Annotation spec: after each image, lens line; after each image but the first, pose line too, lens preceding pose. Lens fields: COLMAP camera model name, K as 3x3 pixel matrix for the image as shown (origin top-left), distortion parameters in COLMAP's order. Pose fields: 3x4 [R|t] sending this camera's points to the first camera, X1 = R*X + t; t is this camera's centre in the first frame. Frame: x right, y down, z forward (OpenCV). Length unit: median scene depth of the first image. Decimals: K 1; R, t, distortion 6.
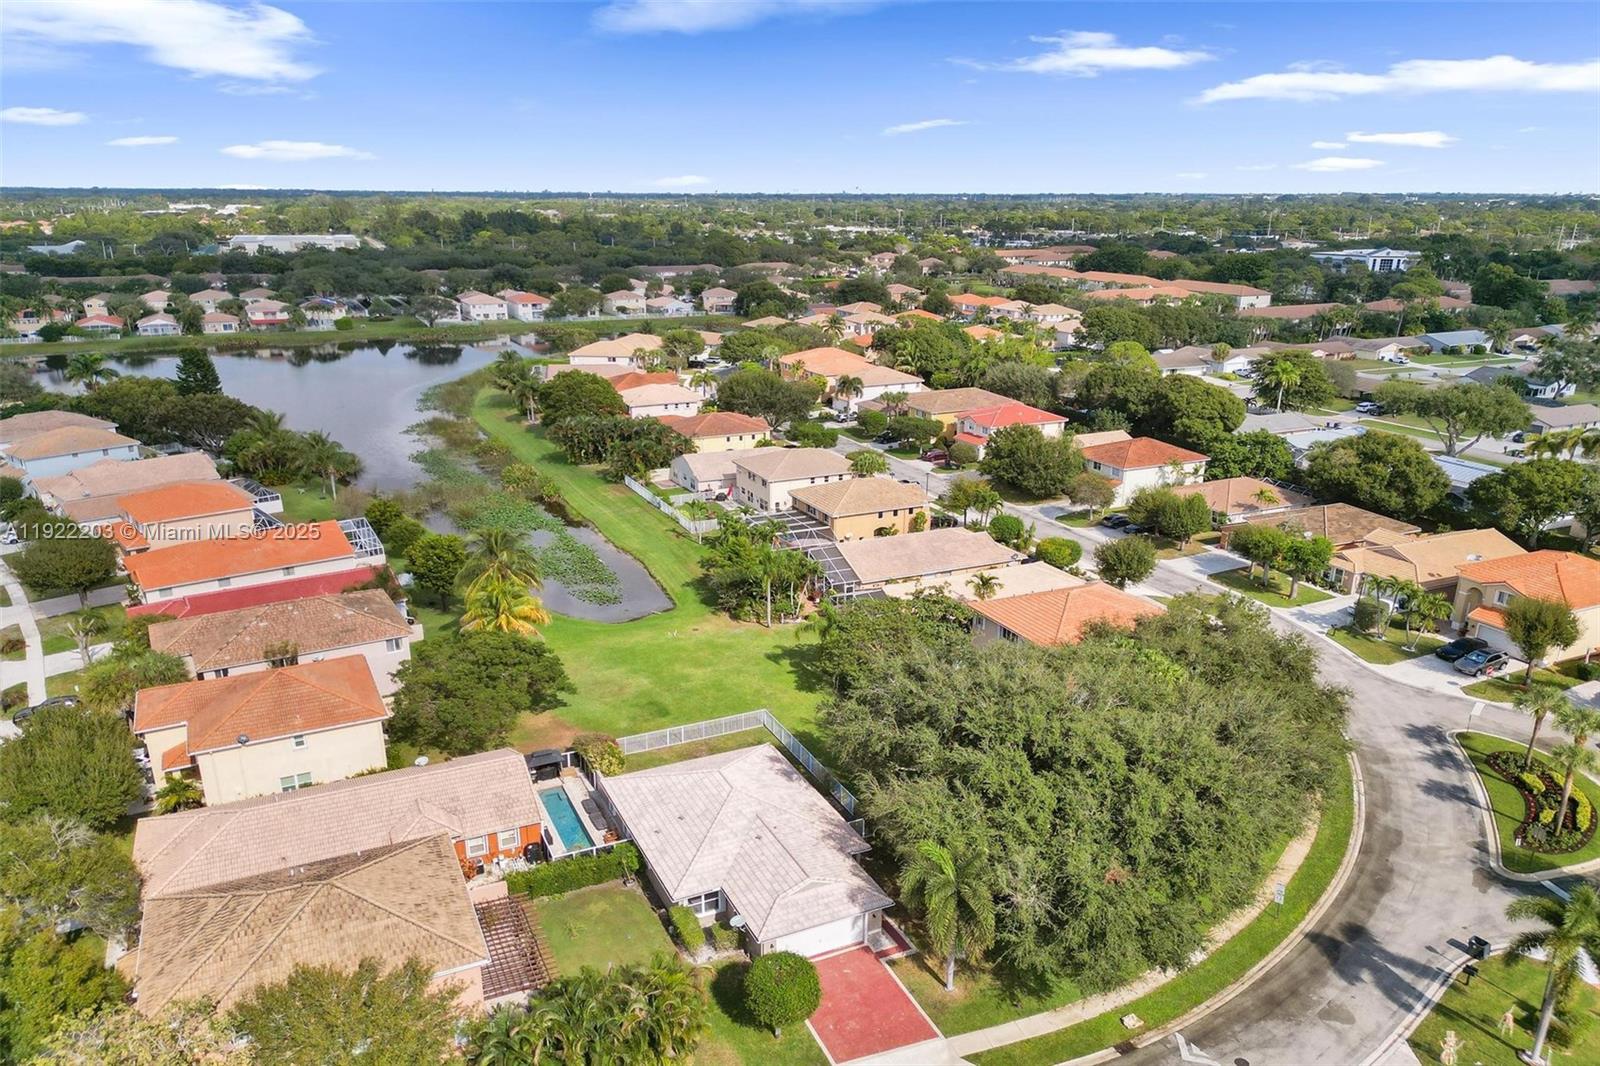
lens RADIAL K [[1146.1, 0, 798.2], [0, 1146.1, 565.1], [0, 0, 1]] dist [0.070381, -0.069891]
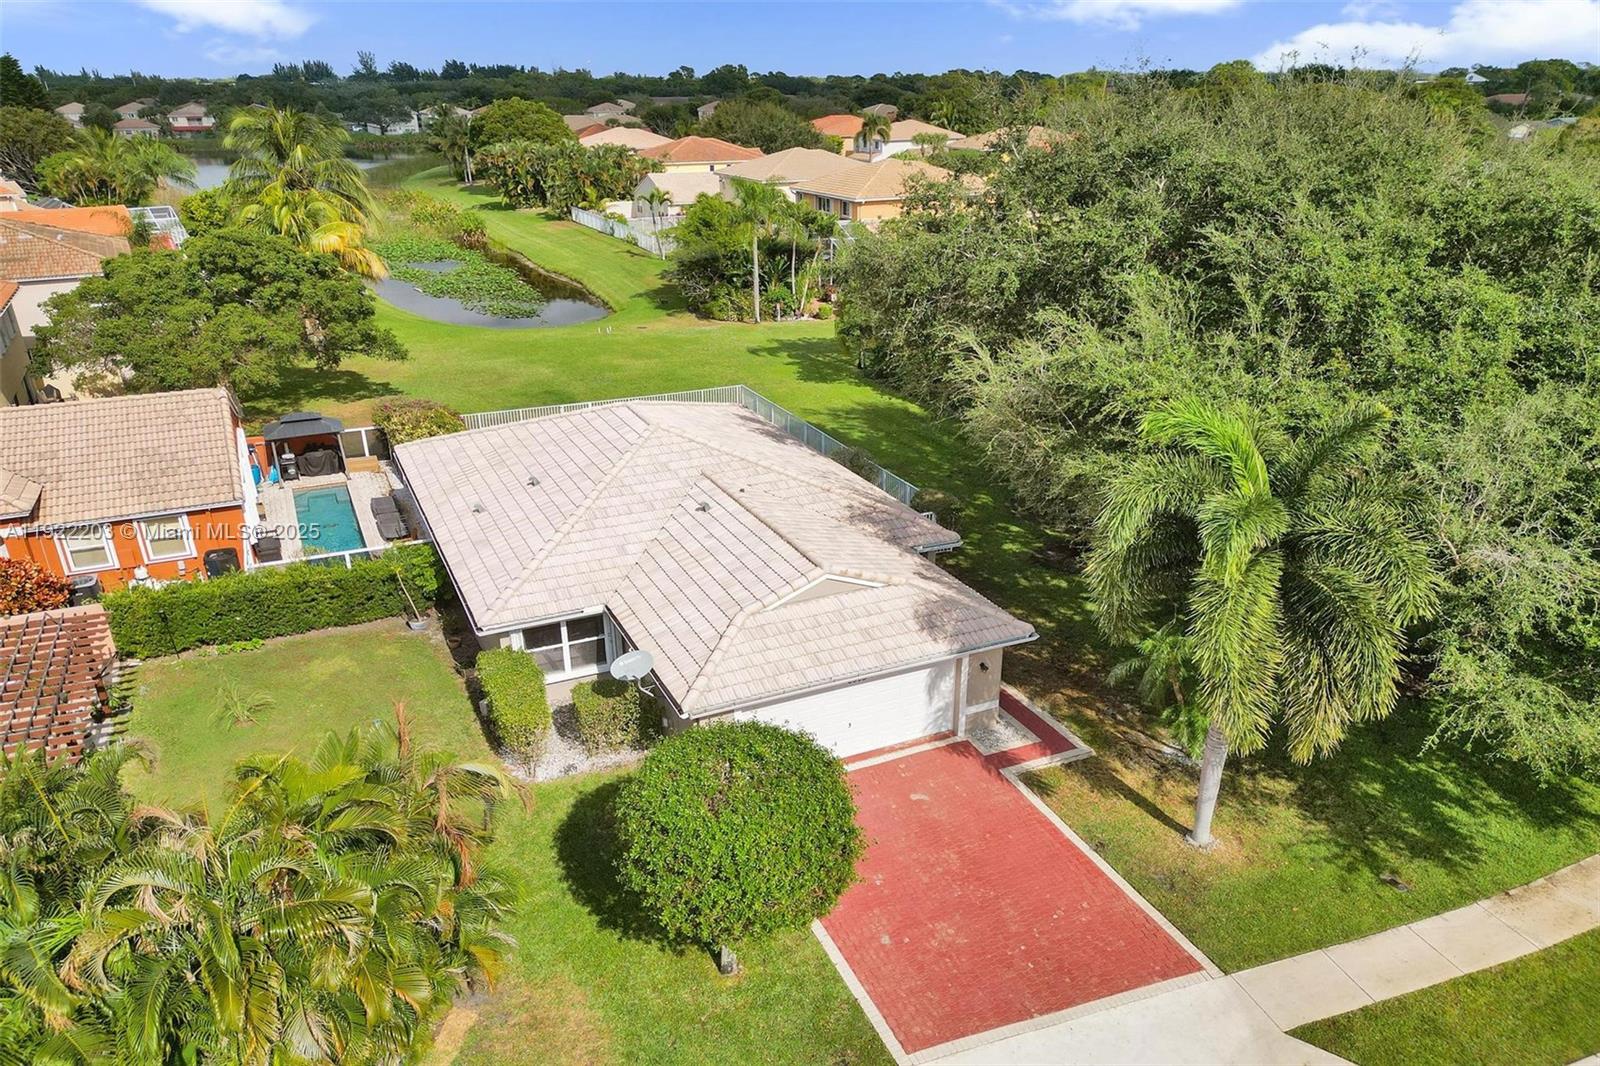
lens RADIAL K [[1130.6, 0, 795.2], [0, 1130.6, 614.8], [0, 0, 1]] dist [0.071659, -0.068150]
pose [[0.999911, -0.002921, -0.013008, 0.002648], [0.004528, 0.992111, 0.125284, 0.108101], [0.012539, -0.125332, 0.992036, 0.280435]]
